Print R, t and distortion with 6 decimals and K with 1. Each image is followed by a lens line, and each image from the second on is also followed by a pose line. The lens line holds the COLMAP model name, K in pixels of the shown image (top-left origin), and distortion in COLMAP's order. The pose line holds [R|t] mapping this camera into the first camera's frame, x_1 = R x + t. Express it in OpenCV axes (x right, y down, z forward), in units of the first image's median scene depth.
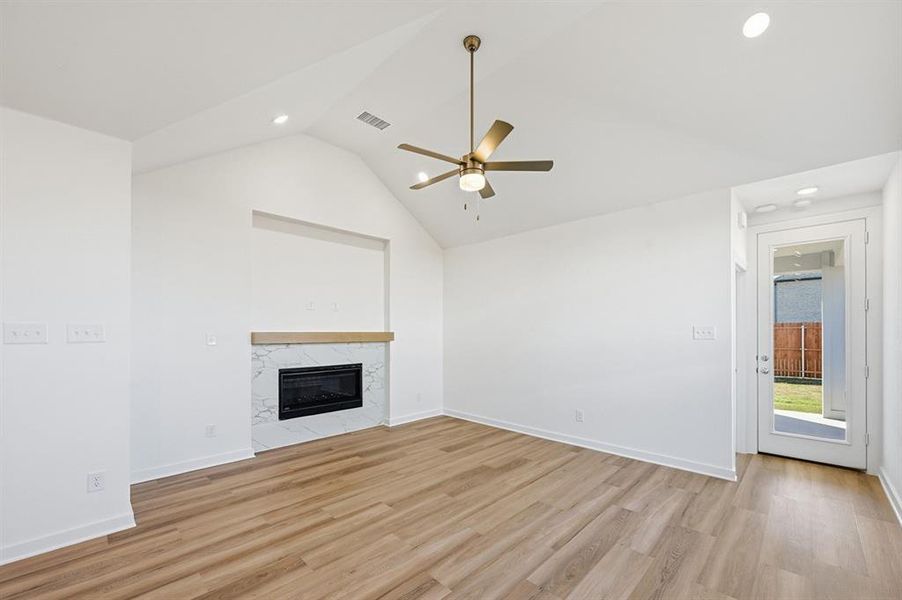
lens RADIAL K [[361.0, 0, 463.2], [0, 361.0, 327.6], [0, 0, 1]] dist [0.007210, -0.000025]
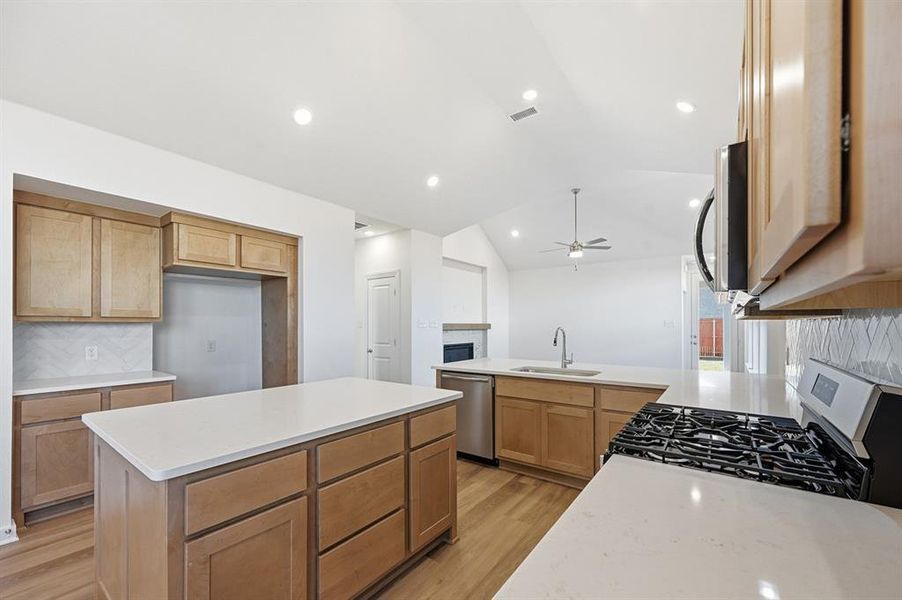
lens RADIAL K [[361.0, 0, 464.7], [0, 361.0, 321.9], [0, 0, 1]] dist [0.007210, -0.000025]
pose [[0.989495, 0.003385, 0.144530, -0.700761], [-0.004306, 0.999972, 0.006062, -0.007079], [-0.144506, -0.006620, 0.989482, -0.780288]]
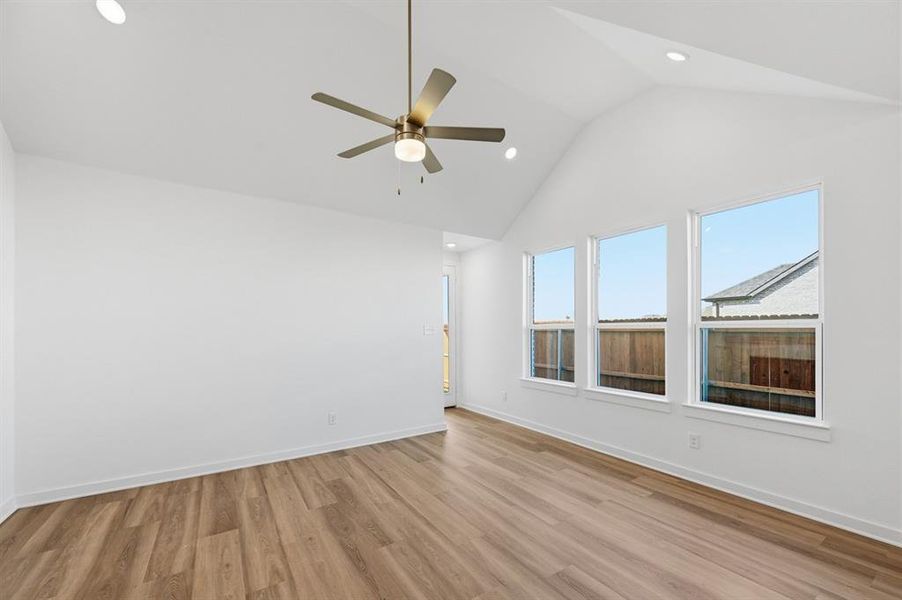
lens RADIAL K [[361.0, 0, 442.8], [0, 361.0, 326.9], [0, 0, 1]] dist [0.007210, -0.000025]
pose [[0.242272, 0.009004, 0.970166, -0.554715], [-0.006077, 0.999951, -0.007763, 0.009804], [-0.970189, -0.004015, 0.242315, 0.520672]]
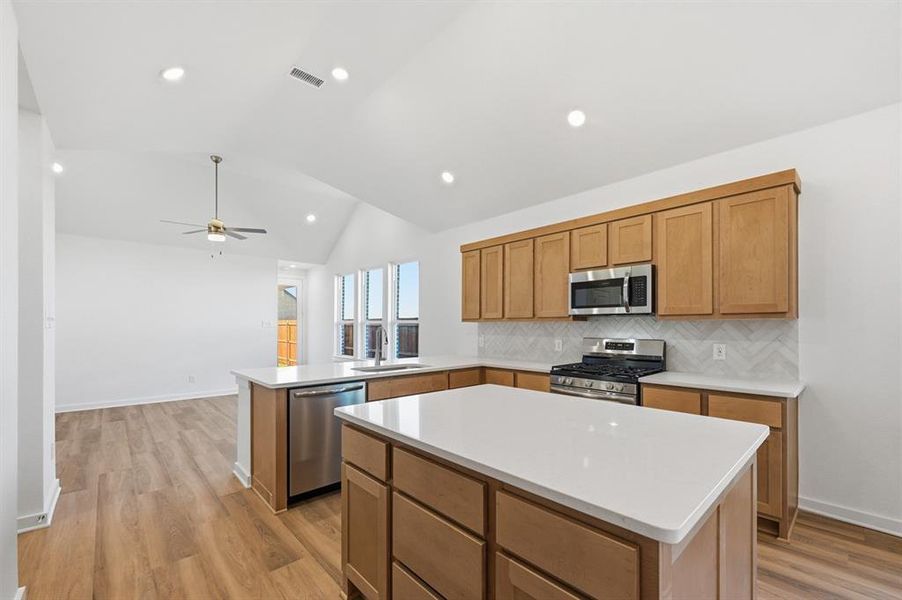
lens RADIAL K [[379.2, 0, 450.5], [0, 379.2, 327.1], [0, 0, 1]] dist [0.001039, -0.000211]
pose [[0.062373, -0.006327, 0.998033, -1.281830], [-0.012965, 0.999890, 0.007149, 0.000955], [-0.997969, -0.013386, 0.062285, -0.202528]]
